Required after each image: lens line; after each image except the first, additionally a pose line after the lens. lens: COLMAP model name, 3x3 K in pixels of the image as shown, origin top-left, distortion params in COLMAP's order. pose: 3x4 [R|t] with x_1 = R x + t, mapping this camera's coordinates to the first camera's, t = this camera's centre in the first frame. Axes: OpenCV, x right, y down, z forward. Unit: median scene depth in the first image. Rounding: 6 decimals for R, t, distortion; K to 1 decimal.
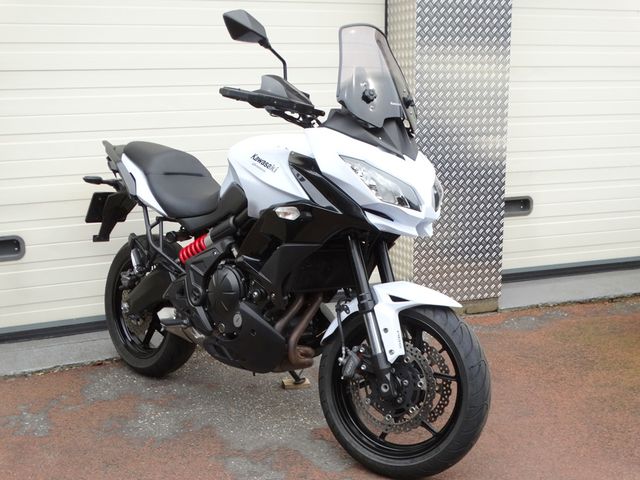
lens RADIAL K [[791.2, 0, 320.0], [0, 791.2, 240.0], [0, 0, 1]] dist [0.007932, 0.006525]
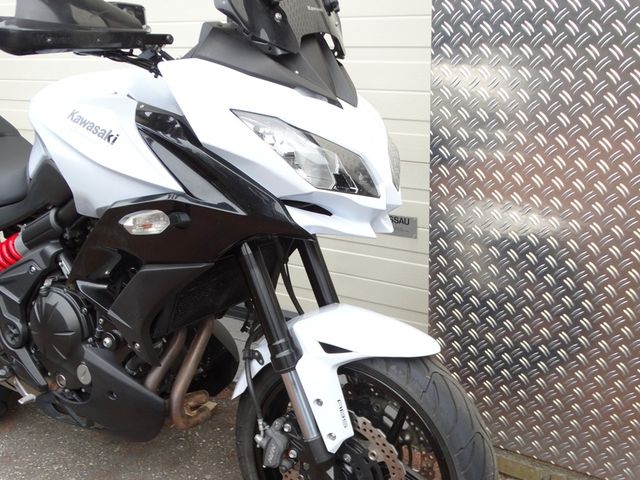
lens RADIAL K [[664.7, 0, 320.0], [0, 664.7, 240.0], [0, 0, 1]] dist [0.003385, -0.016050]
pose [[0.972830, -0.110022, 0.203706, -0.017889], [0.076484, 0.983194, 0.165768, -0.083318], [-0.218520, -0.145684, 0.964896, 0.490705]]
